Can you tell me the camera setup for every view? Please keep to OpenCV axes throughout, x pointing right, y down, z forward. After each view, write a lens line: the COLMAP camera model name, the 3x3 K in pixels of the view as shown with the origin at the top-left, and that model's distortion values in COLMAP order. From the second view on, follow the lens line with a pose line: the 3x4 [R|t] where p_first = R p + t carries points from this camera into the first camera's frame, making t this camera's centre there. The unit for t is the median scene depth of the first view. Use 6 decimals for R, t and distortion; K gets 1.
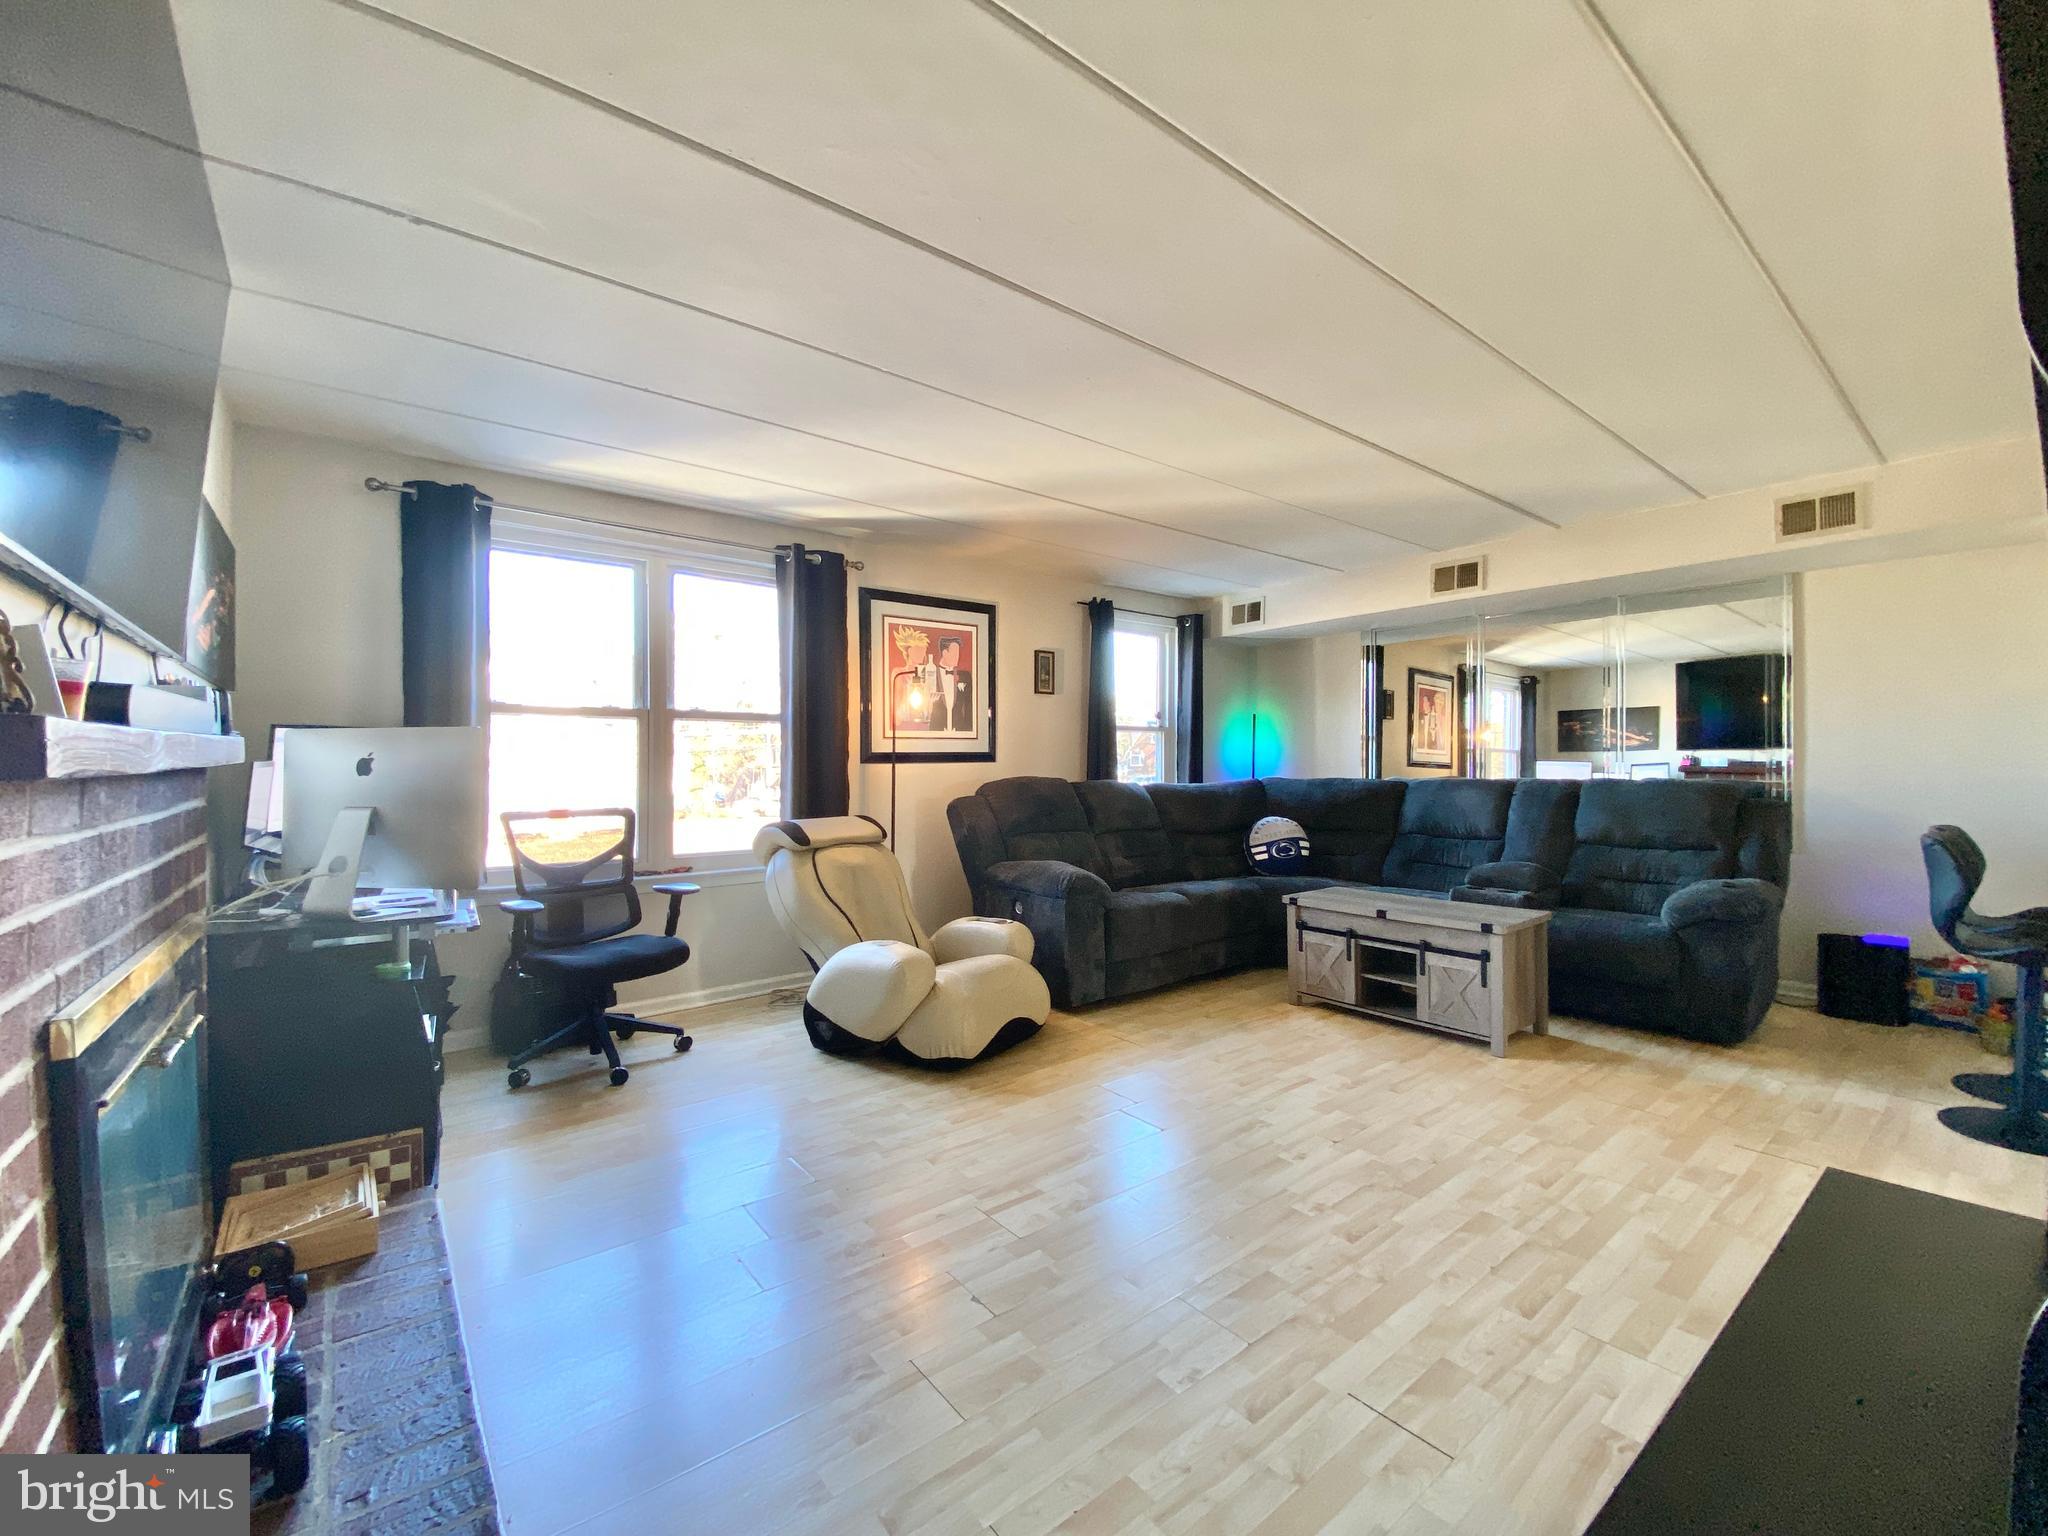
lens RADIAL K [[826.0, 0, 1020.9], [0, 826.0, 765.0], [0, 0, 1]] dist [0.018567, -0.018840]
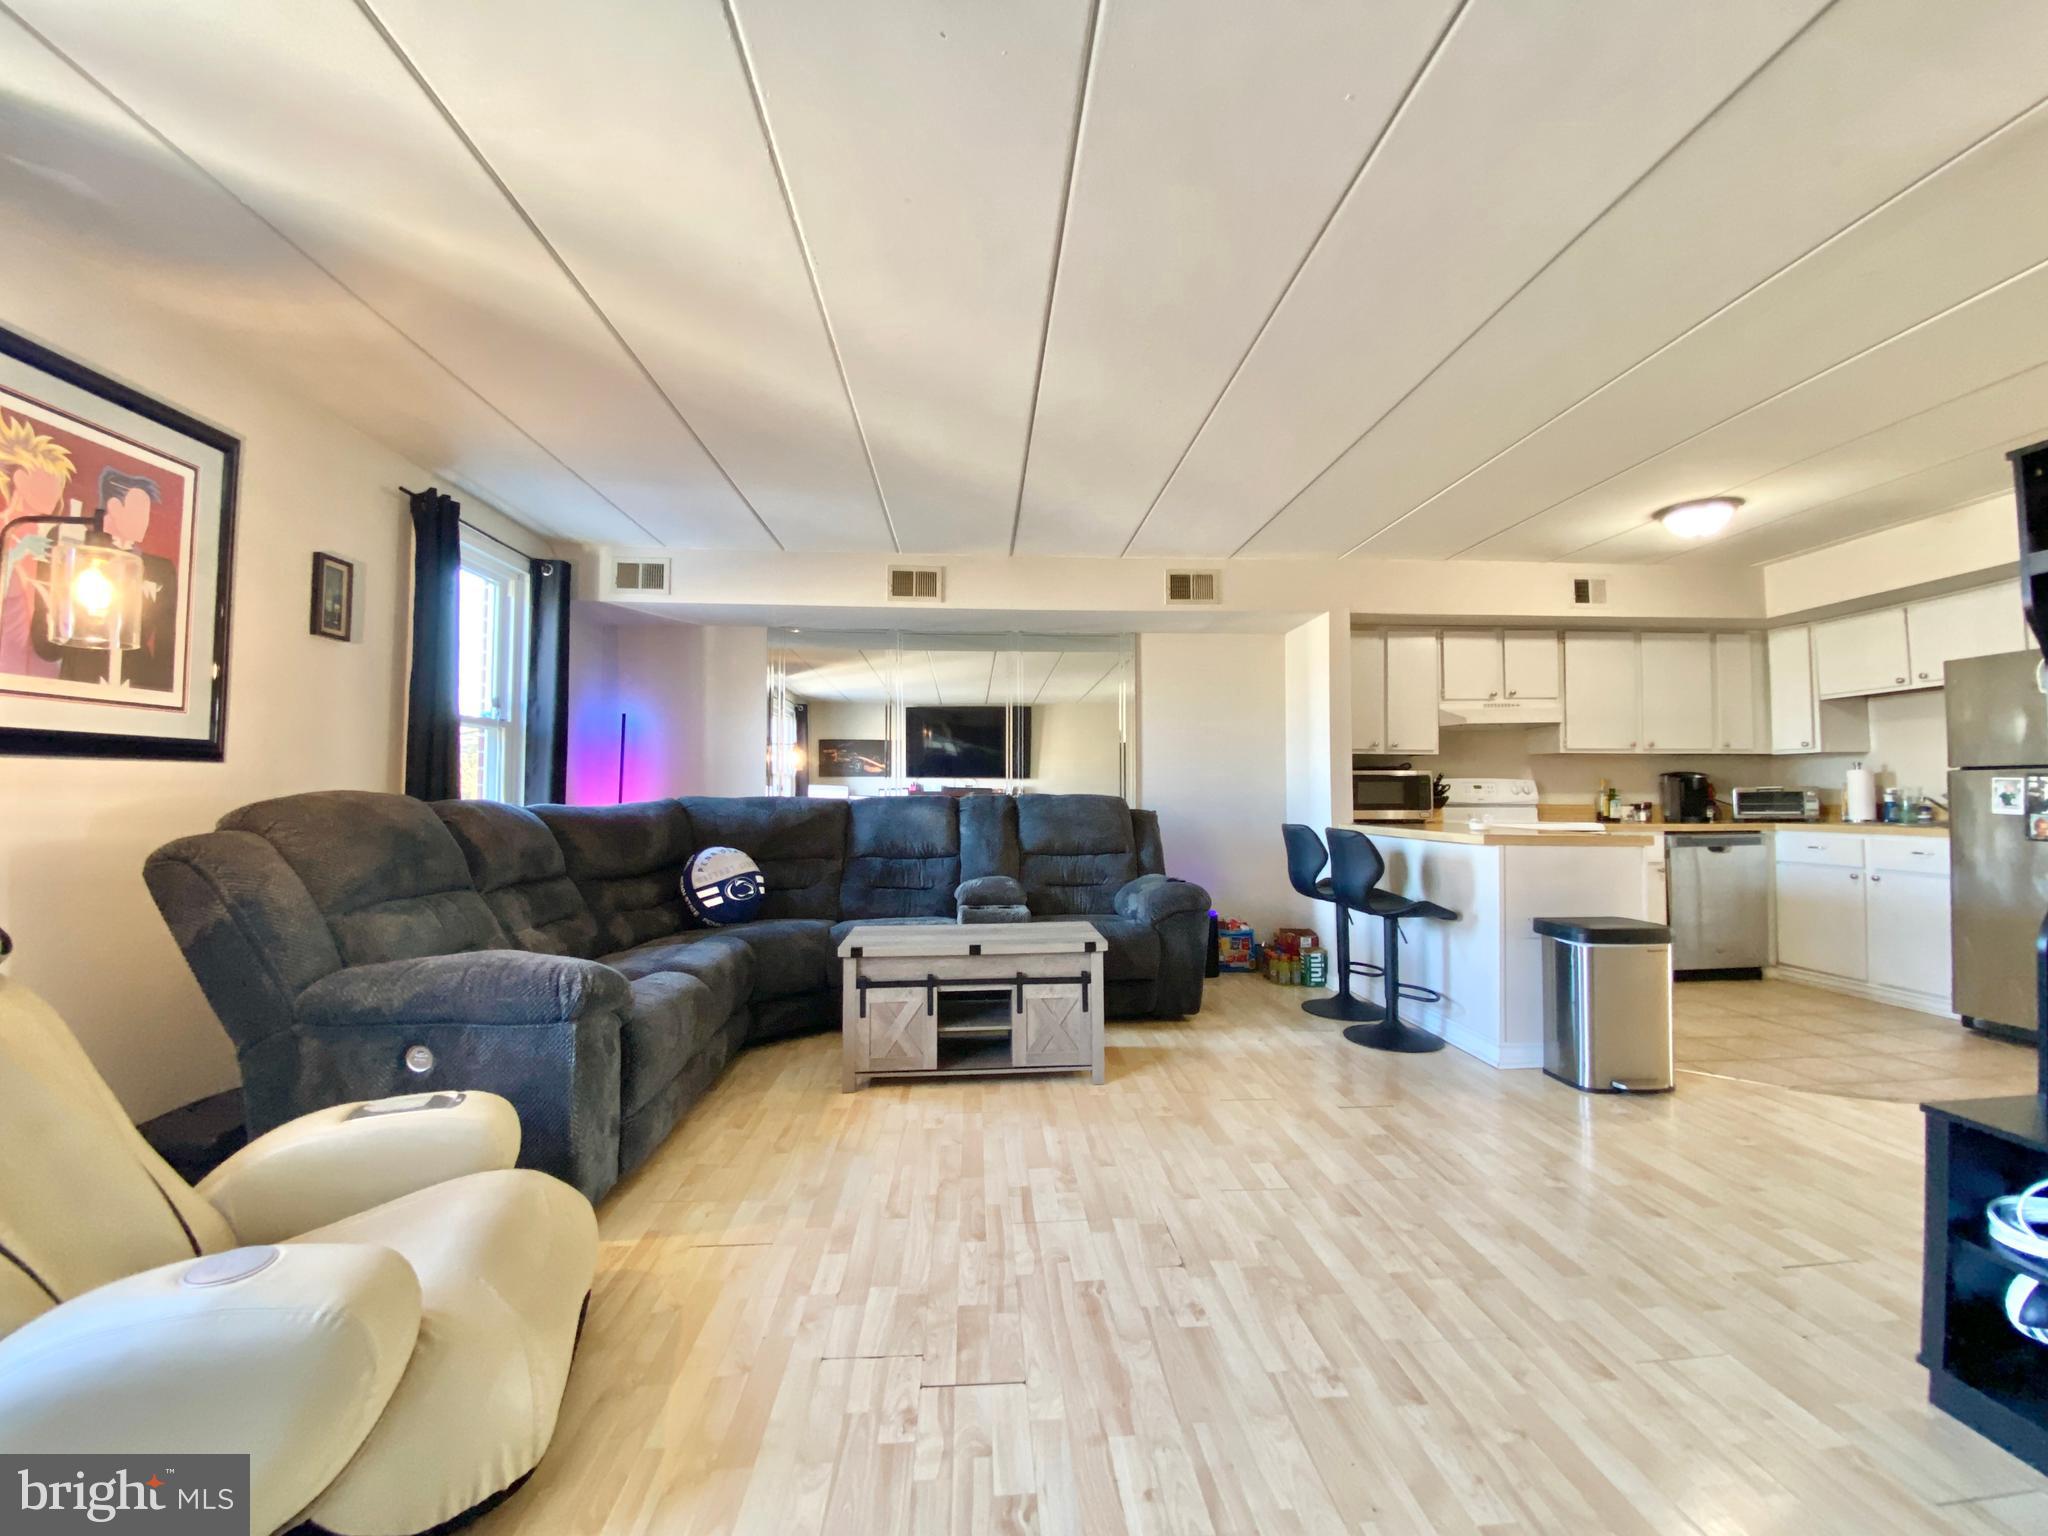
lens RADIAL K [[826.0, 0, 1025.9], [0, 826.0, 762.3], [0, 0, 1]] dist [0.018567, -0.018840]
pose [[0.563737, 0.033803, 0.825262, -0.210525], [0.000201, 0.999157, -0.041063, 0.021497], [-0.825954, 0.023314, 0.563255, 0.439019]]
